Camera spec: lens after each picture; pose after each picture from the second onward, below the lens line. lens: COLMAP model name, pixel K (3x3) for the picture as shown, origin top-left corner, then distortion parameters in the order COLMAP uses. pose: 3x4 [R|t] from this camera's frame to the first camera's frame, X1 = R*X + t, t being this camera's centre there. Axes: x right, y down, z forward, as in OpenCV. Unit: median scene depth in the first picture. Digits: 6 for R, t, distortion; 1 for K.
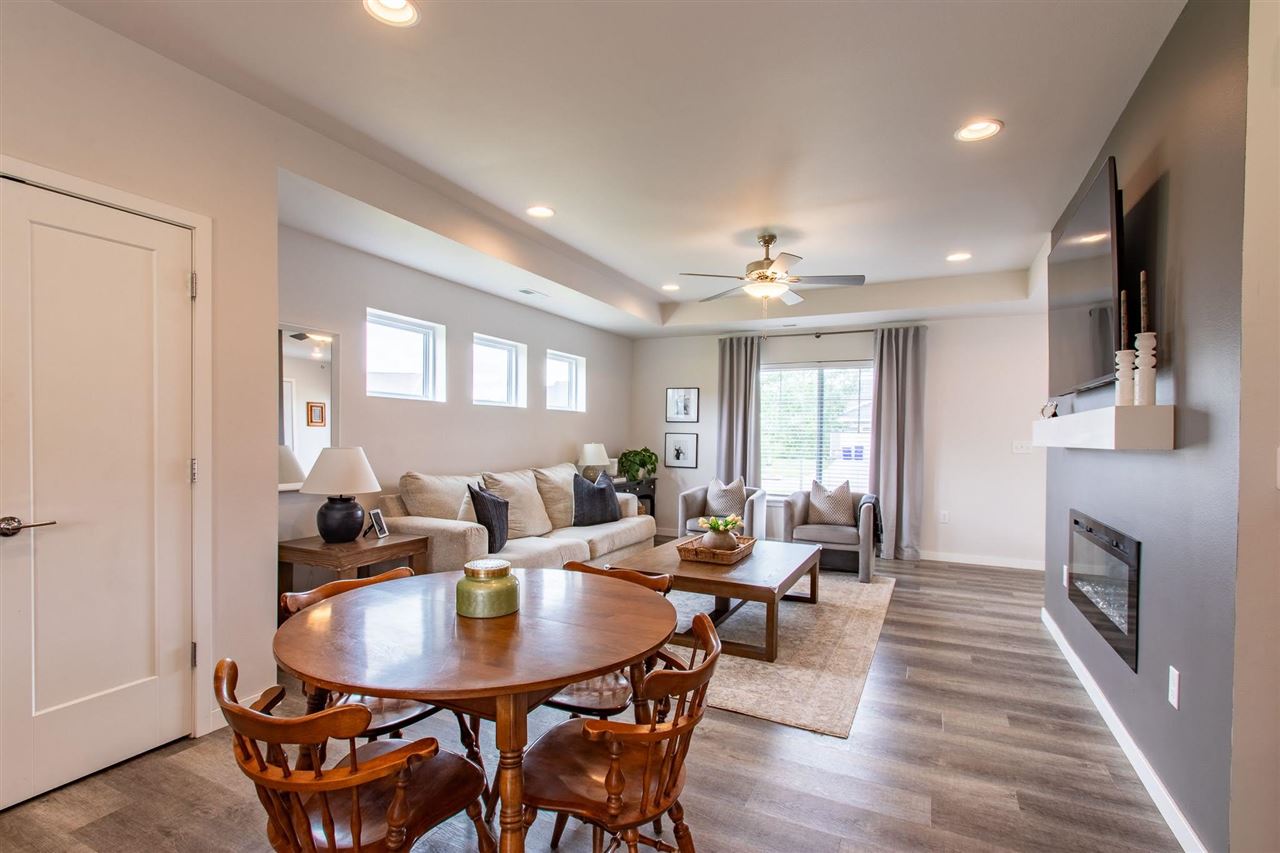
lens RADIAL K [[600.3, 0, 637.8], [0, 600.3, 440.1], [0, 0, 1]] dist [-0.001244, -0.000218]
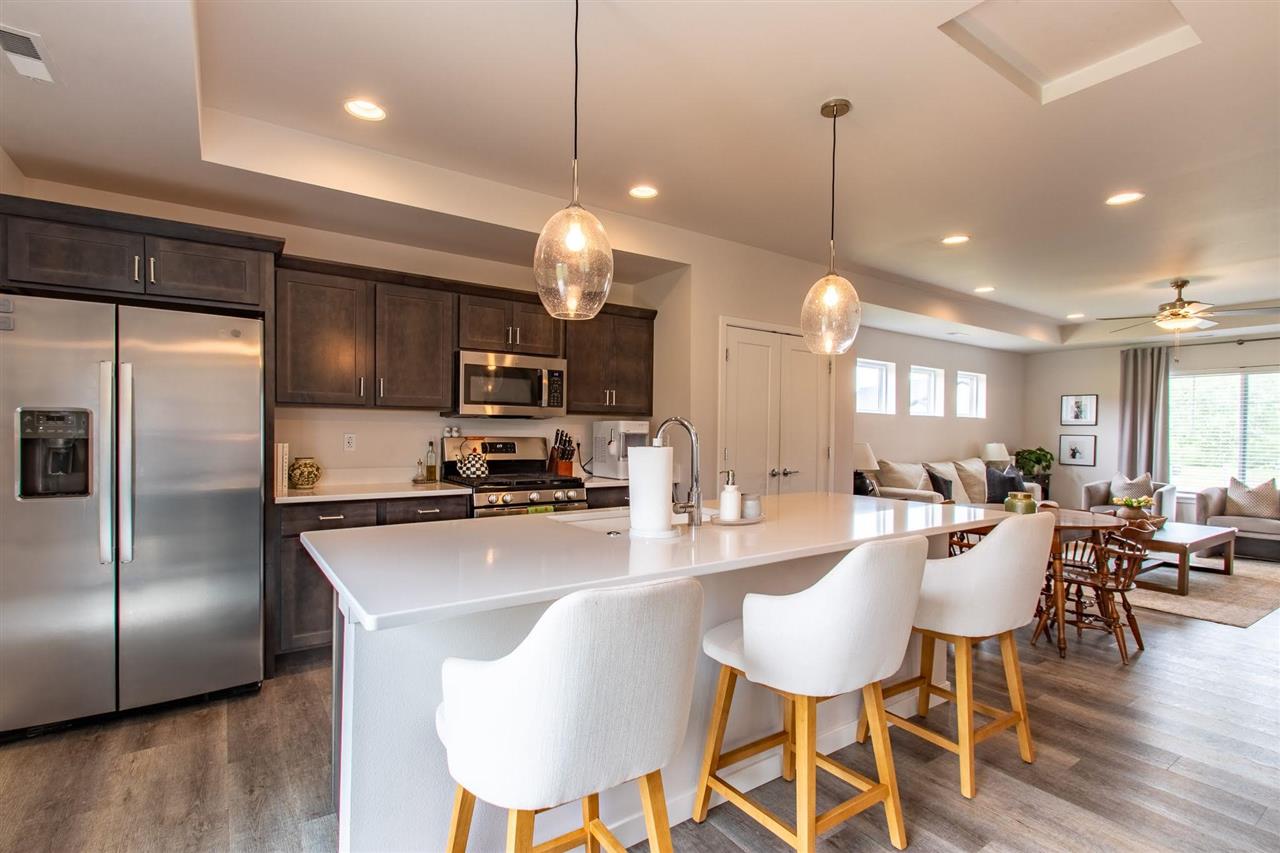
lens RADIAL K [[600.3, 0, 637.8], [0, 600.3, 440.1], [0, 0, 1]] dist [-0.001244, -0.000218]
pose [[0.869851, 0.004969, -0.493290, -0.112713], [-0.006006, 0.999982, -0.000517, 0.004409], [0.493279, 0.003412, 0.869865, -0.488143]]
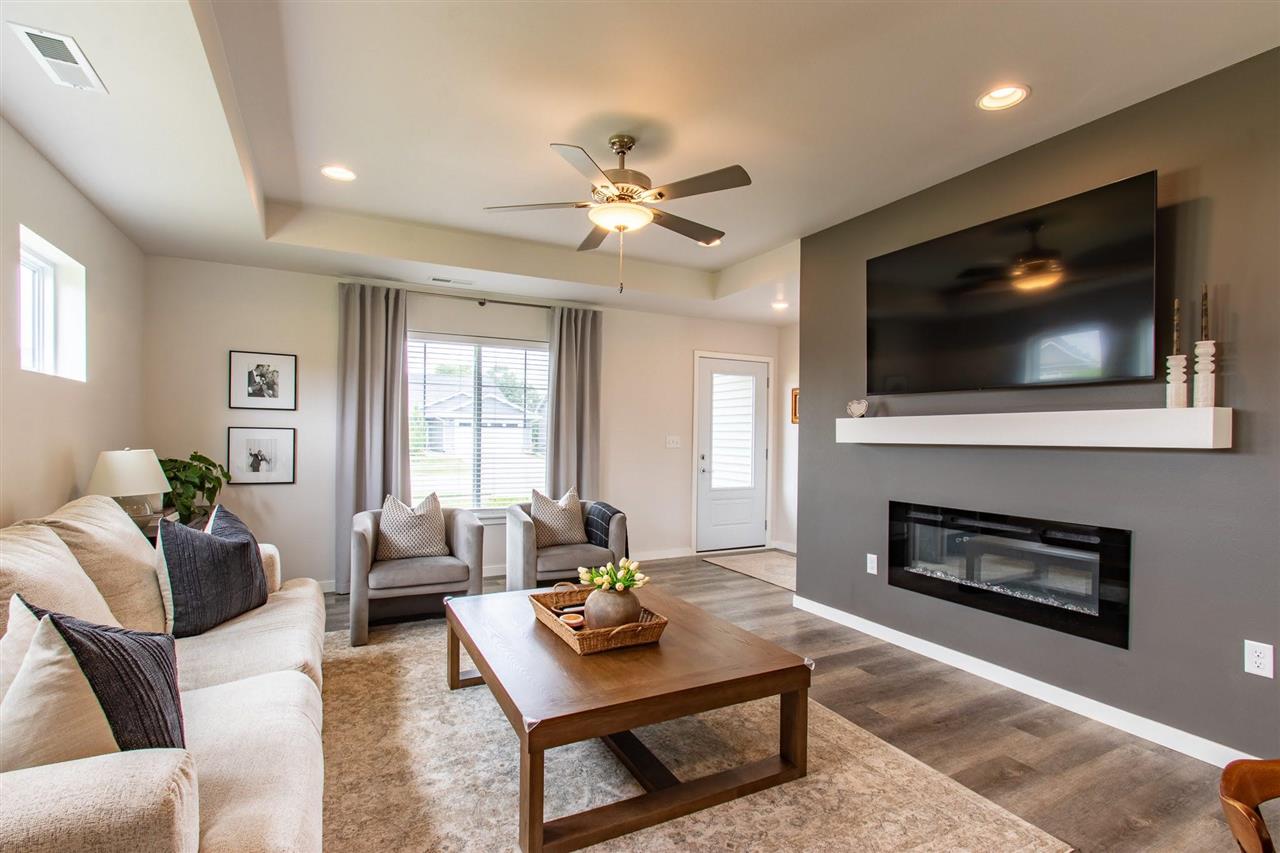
lens RADIAL K [[600.3, 0, 637.8], [0, 600.3, 440.1], [0, 0, 1]] dist [-0.001244, -0.000218]
pose [[0.598186, -0.014805, 0.801221, -0.230156], [0.005028, 0.999879, 0.014722, -0.007115], [-0.801342, -0.004778, 0.598188, 0.415904]]
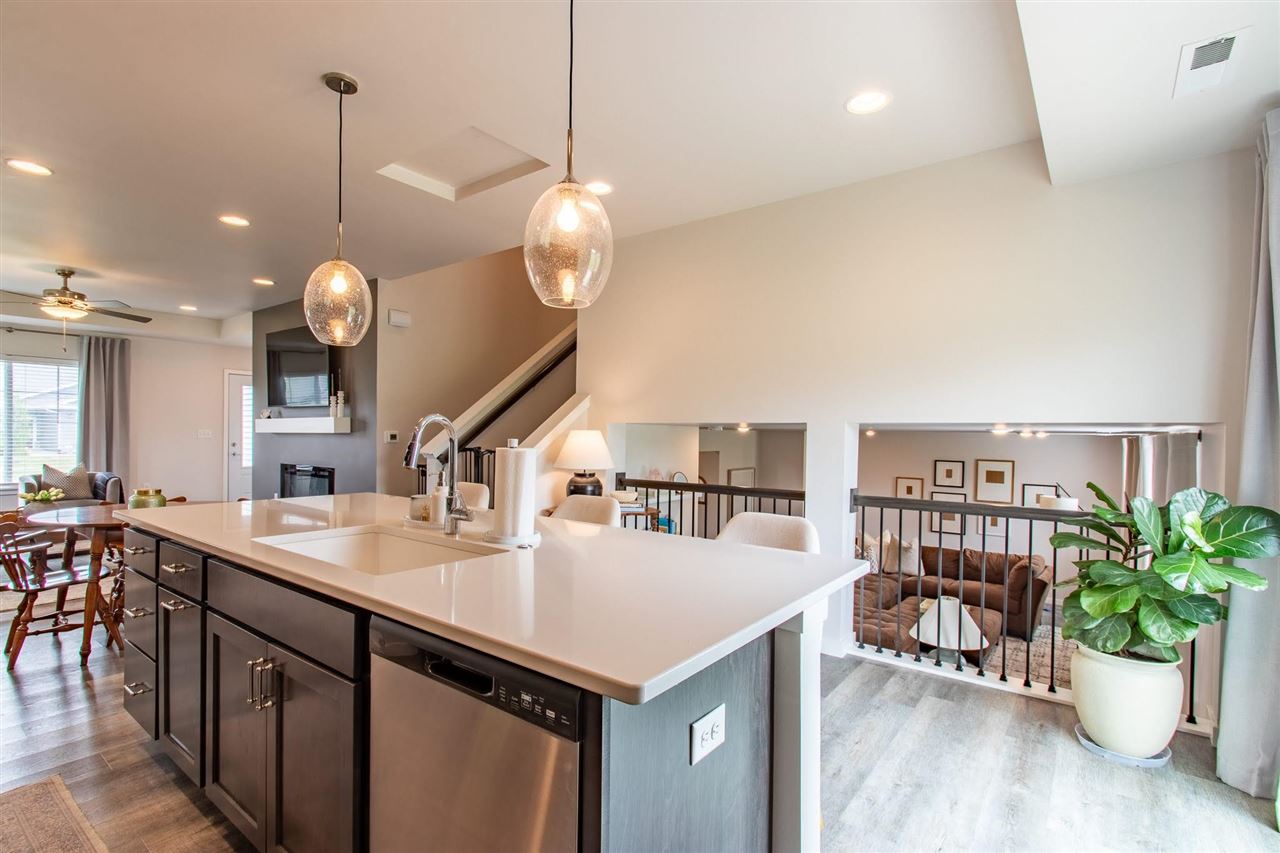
lens RADIAL K [[600.3, 0, 637.8], [0, 600.3, 440.1], [0, 0, 1]] dist [-0.001244, -0.000218]
pose [[0.202147, -0.021133, 0.979127, -0.570017], [0.000895, 0.999771, 0.021394, -0.003408], [-0.979355, -0.003448, 0.202120, -0.324226]]
